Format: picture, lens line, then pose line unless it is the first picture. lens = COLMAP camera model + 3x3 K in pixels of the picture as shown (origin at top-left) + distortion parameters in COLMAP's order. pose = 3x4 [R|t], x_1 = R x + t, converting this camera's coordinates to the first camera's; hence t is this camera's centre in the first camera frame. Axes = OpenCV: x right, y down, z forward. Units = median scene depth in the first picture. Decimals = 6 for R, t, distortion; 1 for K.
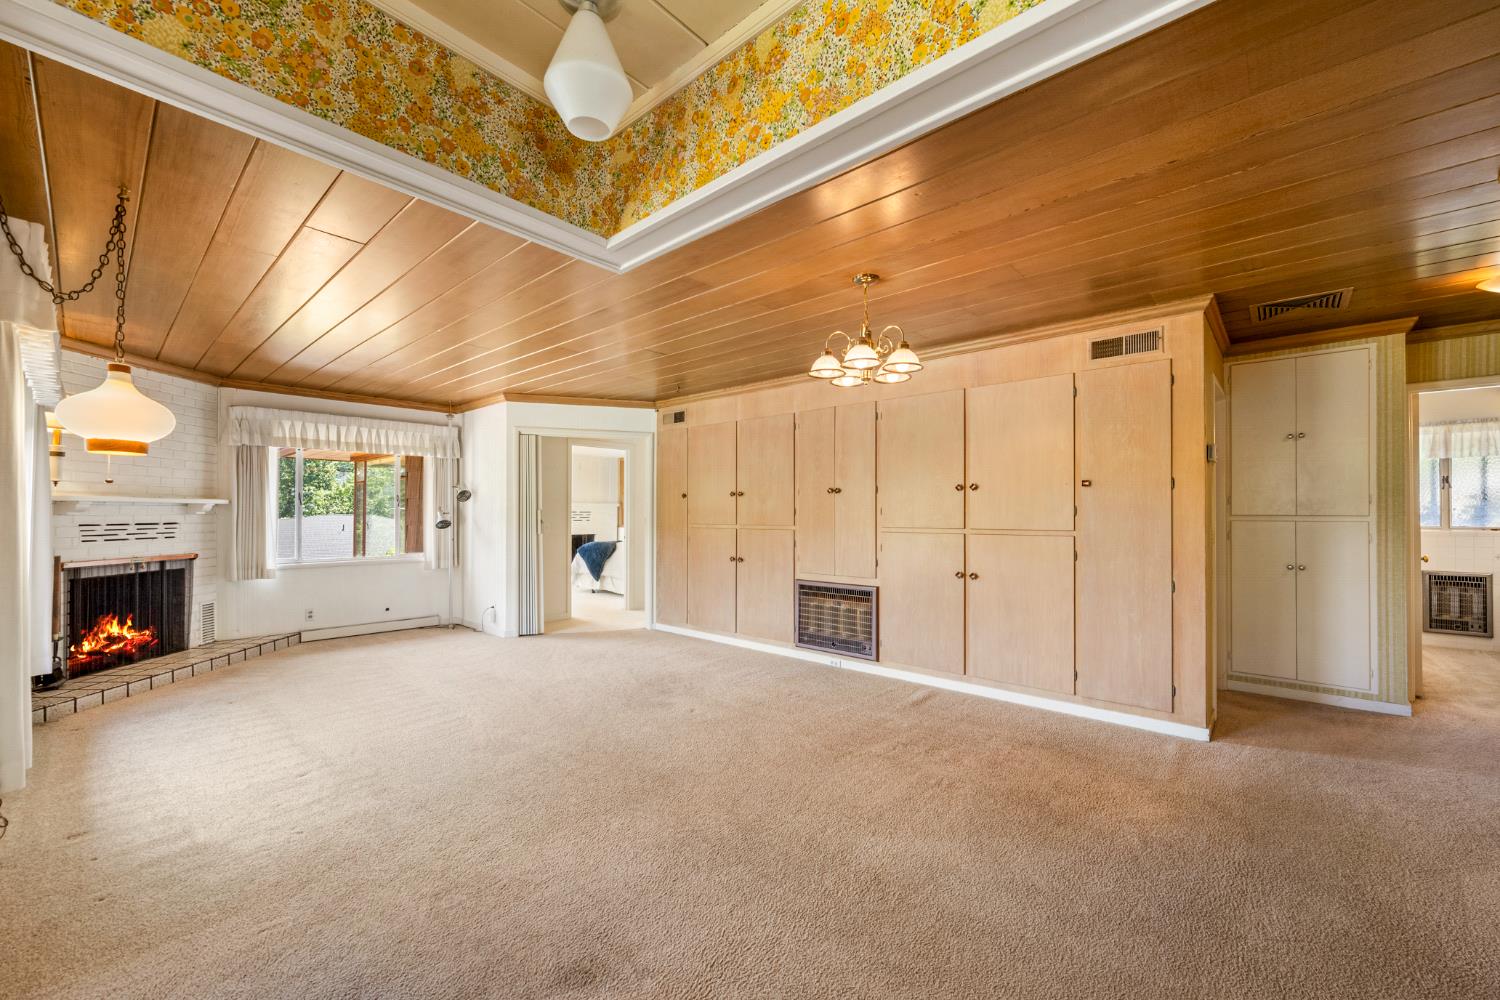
lens RADIAL K [[592.5, 0, 756.0], [0, 592.5, 499.8], [0, 0, 1]] dist [0.001064, 0.000228]
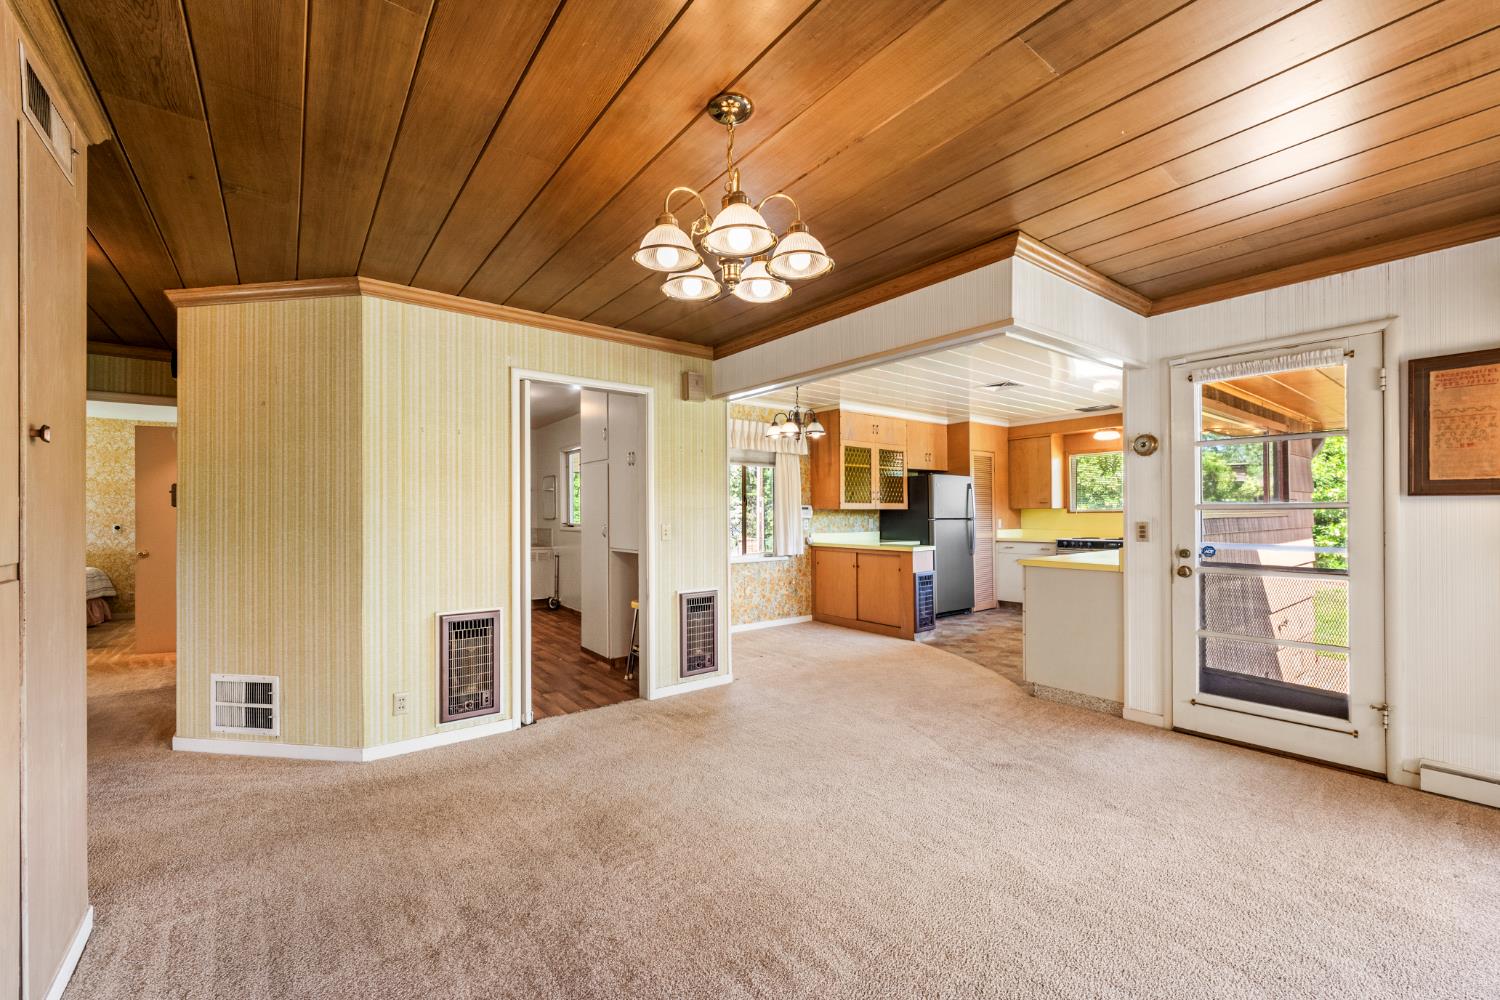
lens RADIAL K [[599.4, 0, 745.9], [0, 599.4, 510.9], [0, 0, 1]] dist [-0.000422, -0.000073]
pose [[-0.982639, 0.006550, 0.185410, 0.044367], [0.001292, 0.999594, -0.028470, 0.024637], [-0.185521, -0.027736, -0.982249, 1.004018]]
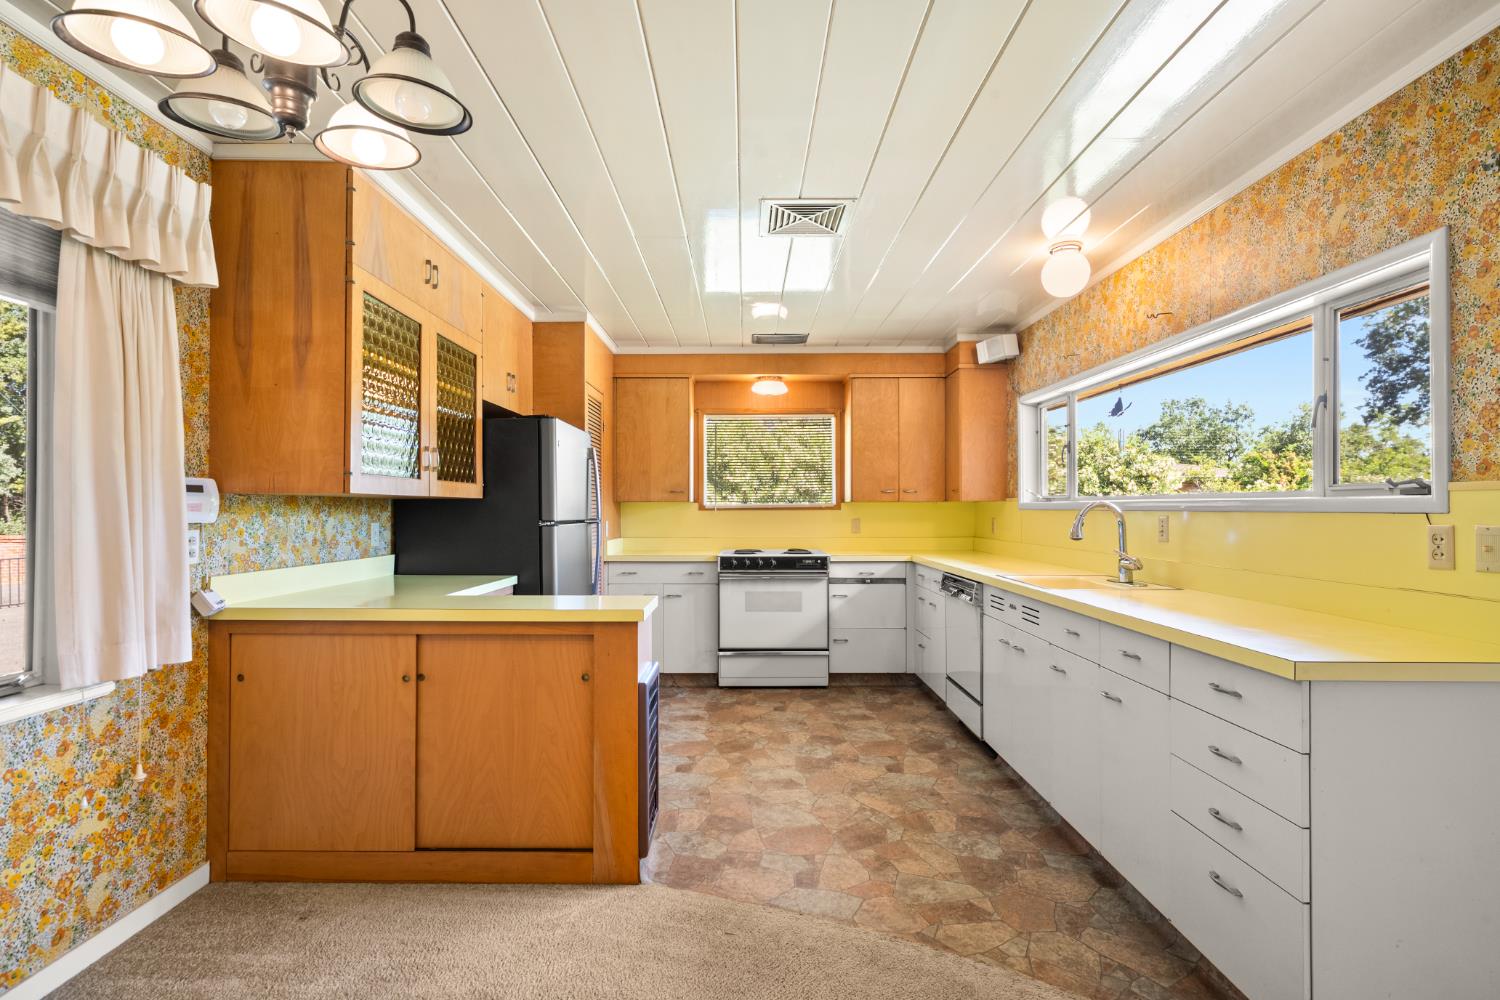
lens RADIAL K [[702.0, 0, 745.1], [0, 702.0, 504.5], [0, 0, 1]] dist [0.000274, 0.000537]
pose [[-0.744952, -0.005430, -0.667096, 0.209901], [0.013461, 0.999641, -0.023168, 0.003891], [0.666982, -0.026239, -0.744612, 0.142538]]
